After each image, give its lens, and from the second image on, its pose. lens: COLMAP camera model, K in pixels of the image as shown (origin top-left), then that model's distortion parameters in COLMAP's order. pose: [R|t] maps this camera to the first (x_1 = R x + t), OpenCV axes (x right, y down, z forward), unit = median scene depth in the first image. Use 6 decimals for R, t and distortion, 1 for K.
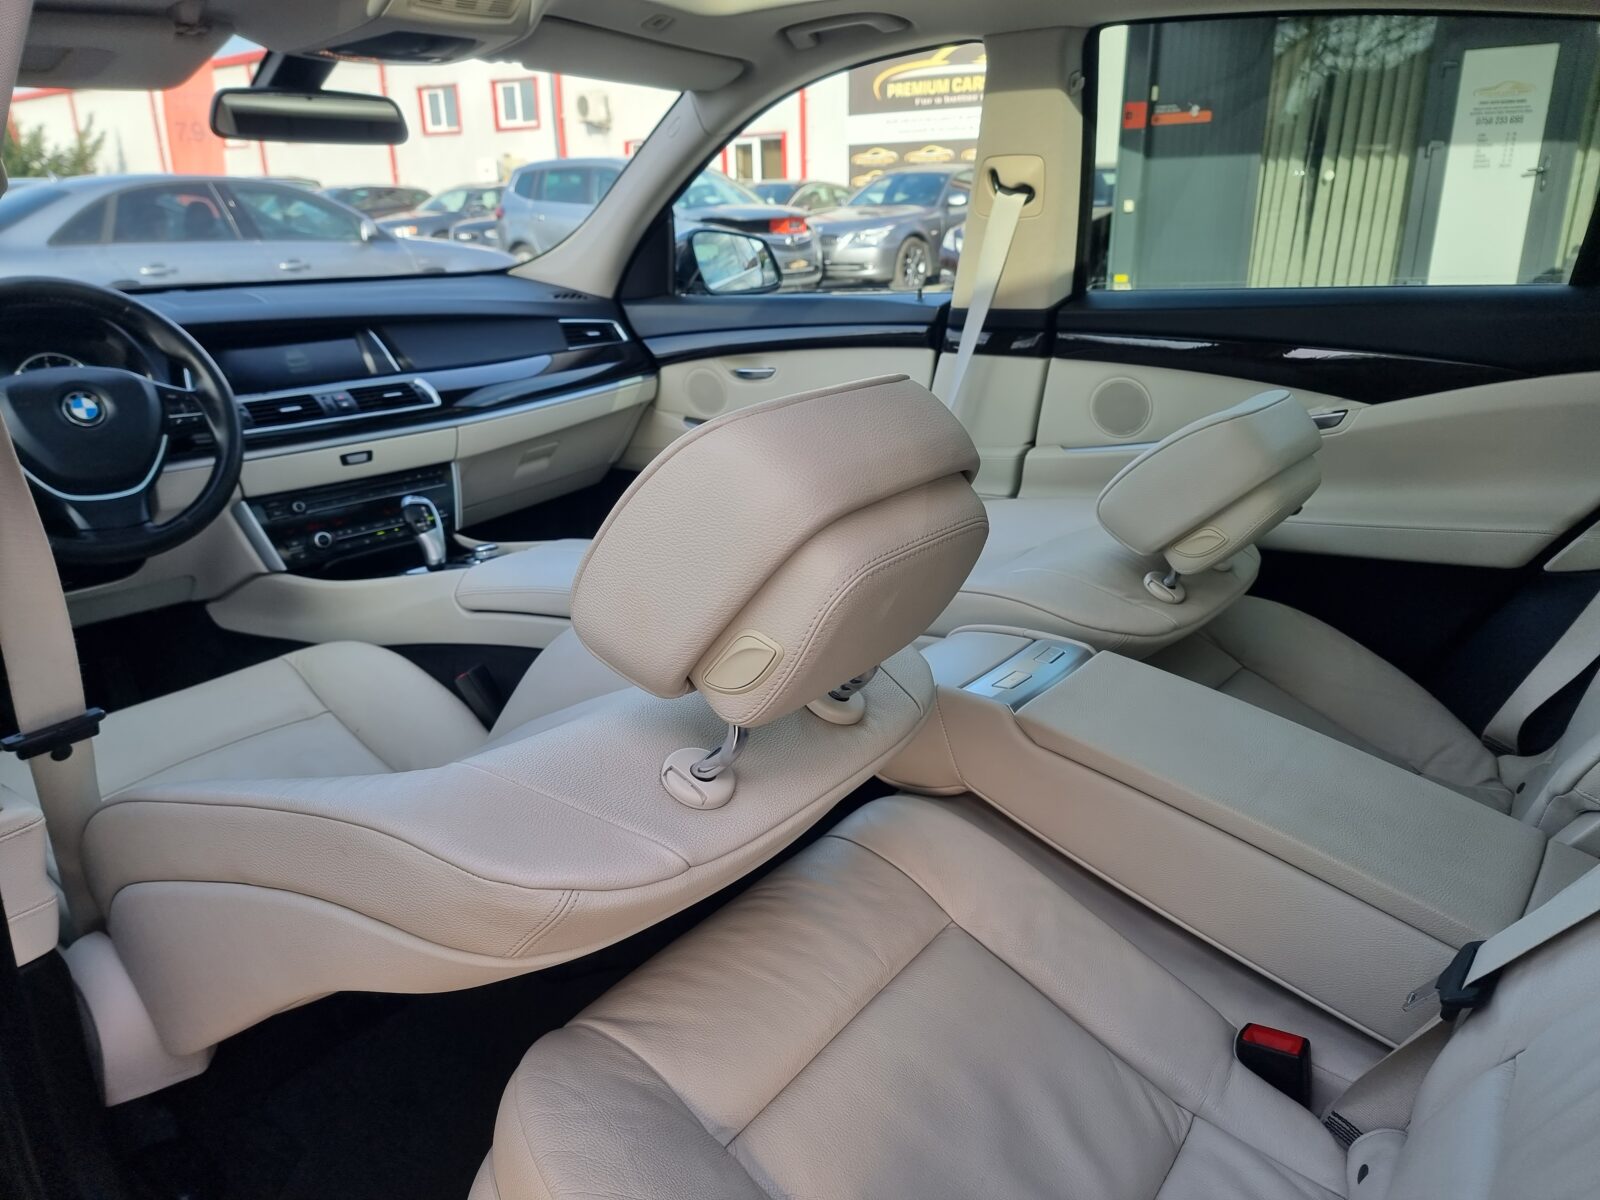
lens RADIAL K [[1161.0, 0, 823.9], [0, 1161.0, 597.2], [0, 0, 1]] dist [0.037788, -0.017317]
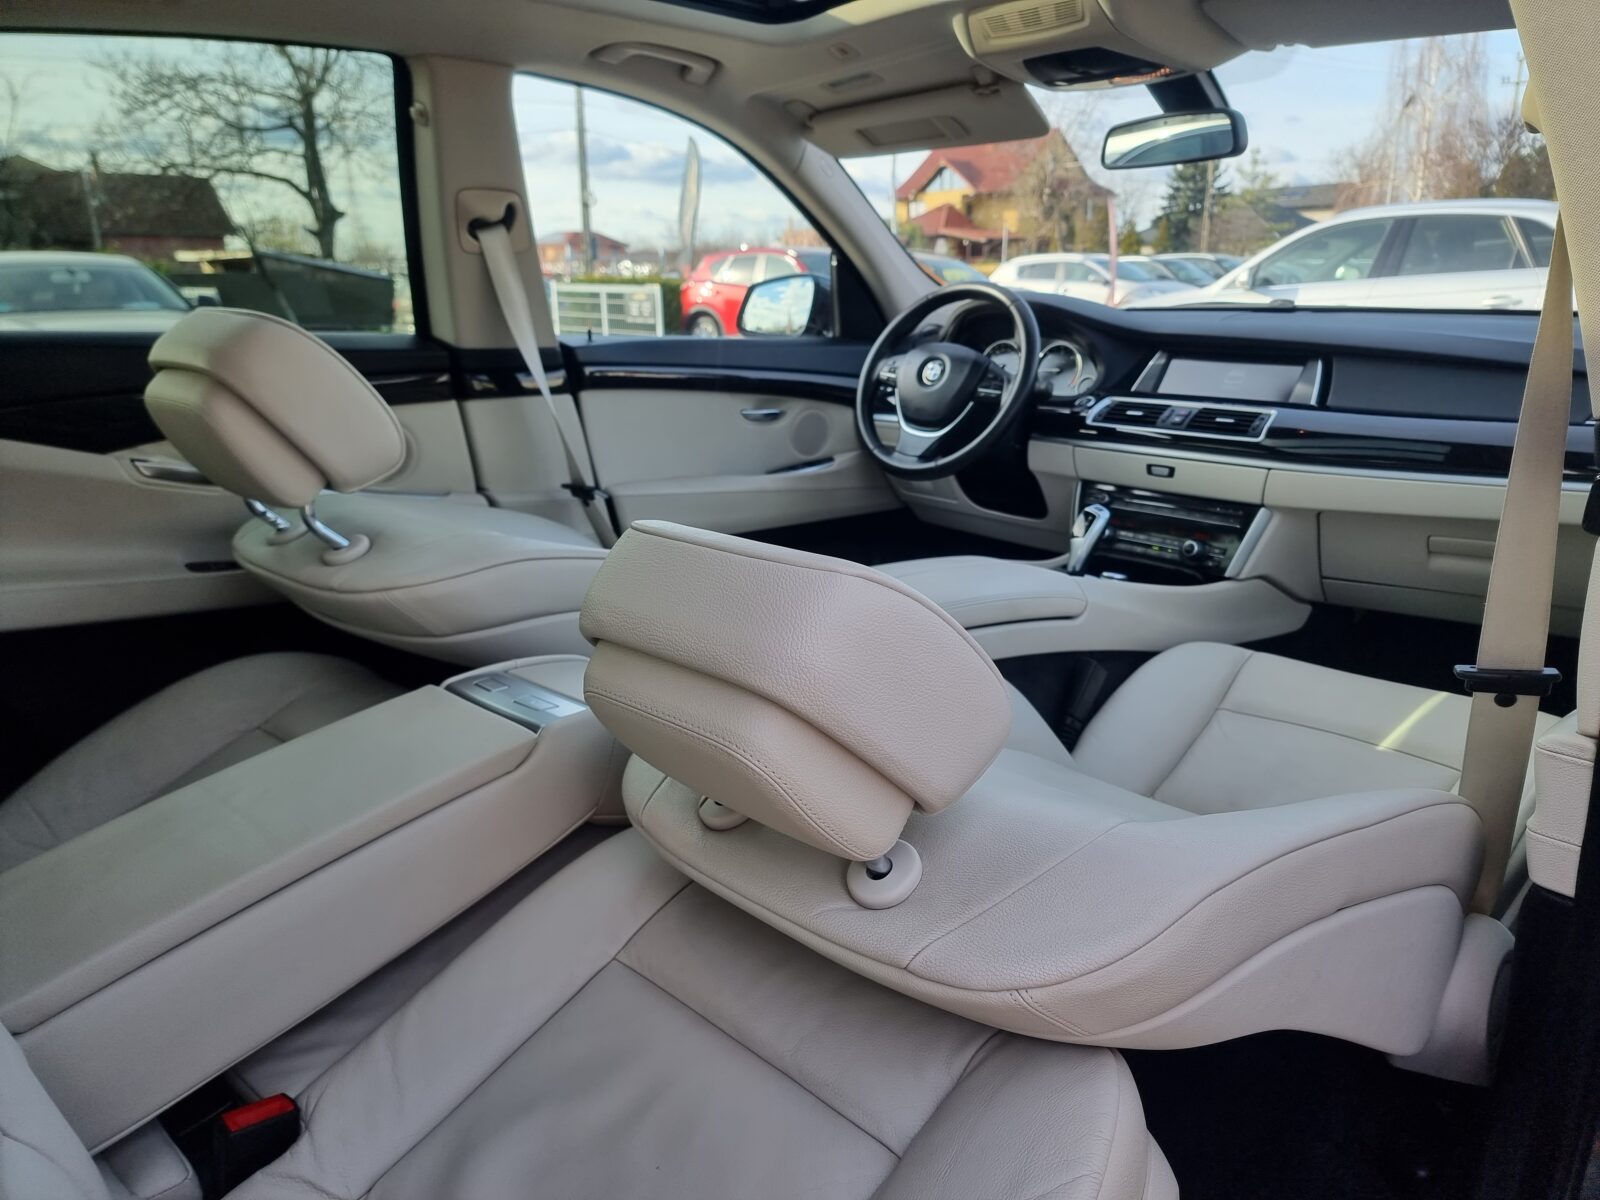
lens RADIAL K [[1161.0, 0, 810.6], [0, 1161.0, 600.5], [0, 0, 1]] dist [0.037788, -0.017317]
pose [[-0.122139, 0.277151, -0.953032, 0.588756], [-0.315414, 0.899604, 0.302036, -0.210328], [0.941061, 0.337490, -0.022459, 0.712559]]
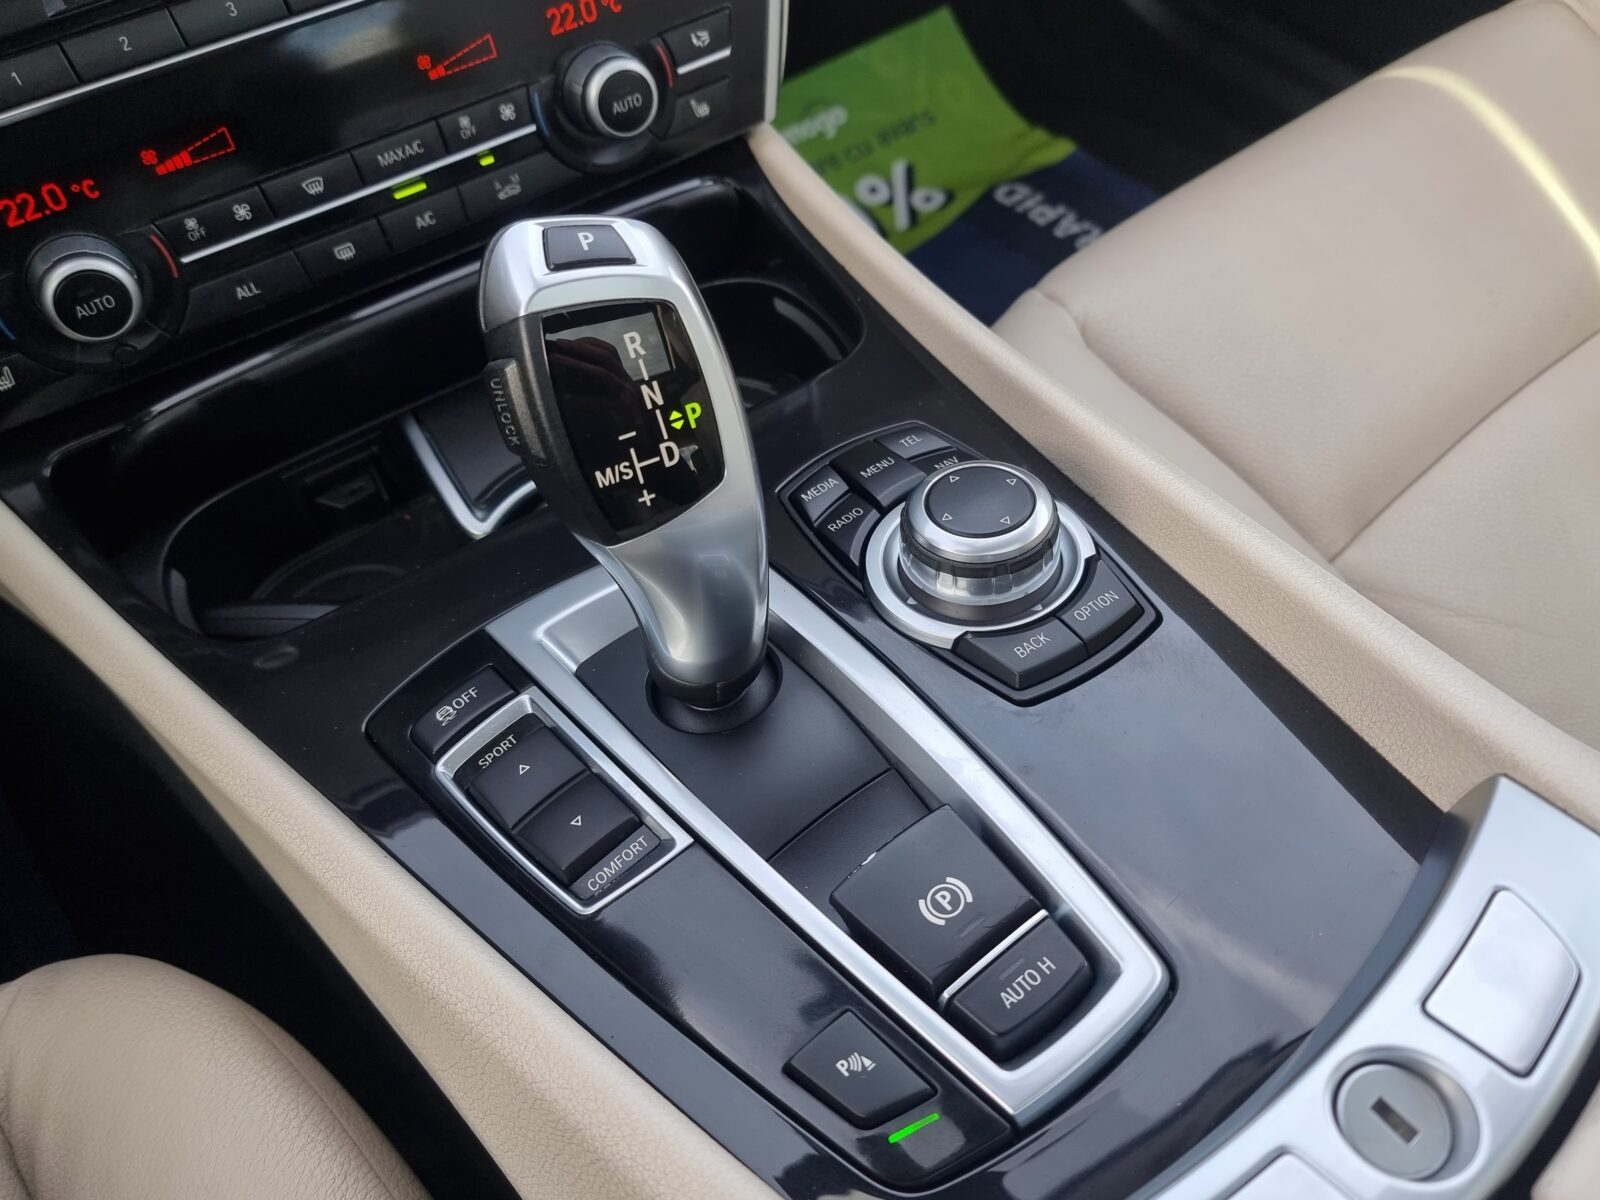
lens RADIAL K [[1295.5, 0, 807.6], [0, 1295.5, 610.0], [0, 0, 1]] dist [0.032274, -0.016259]
pose [[0.976479, 0.184936, -0.110845, -0.262075], [-0.083144, 0.797316, 0.597808, -0.125939], [0.198935, -0.574531, 0.793939, 0.753477]]
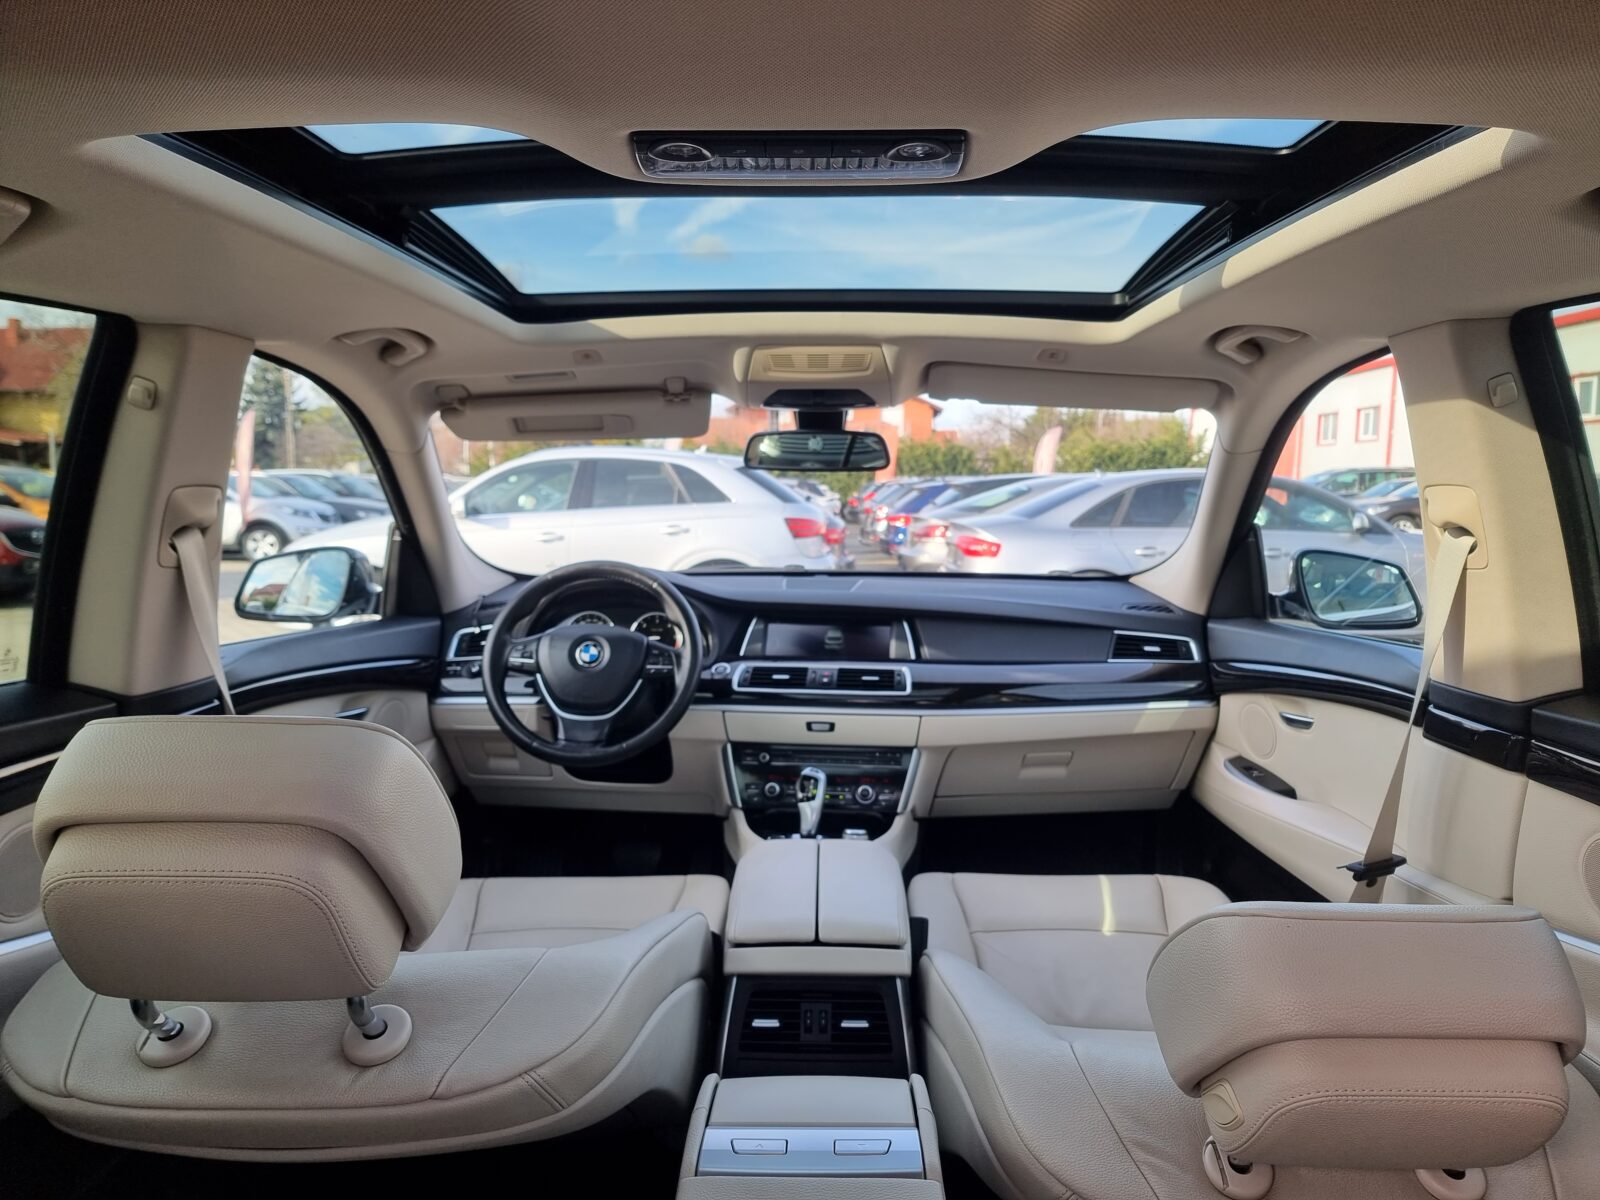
lens RADIAL K [[1161.0, 0, 801.3], [0, 1161.0, 585.7], [0, 0, 1]] dist [0.037788, -0.017317]
pose [[0.593560, 0.085930, -0.800189, 0.445242], [-0.273437, 0.956668, -0.100096, -0.122062], [0.756914, 0.278214, 0.591336, 0.255956]]
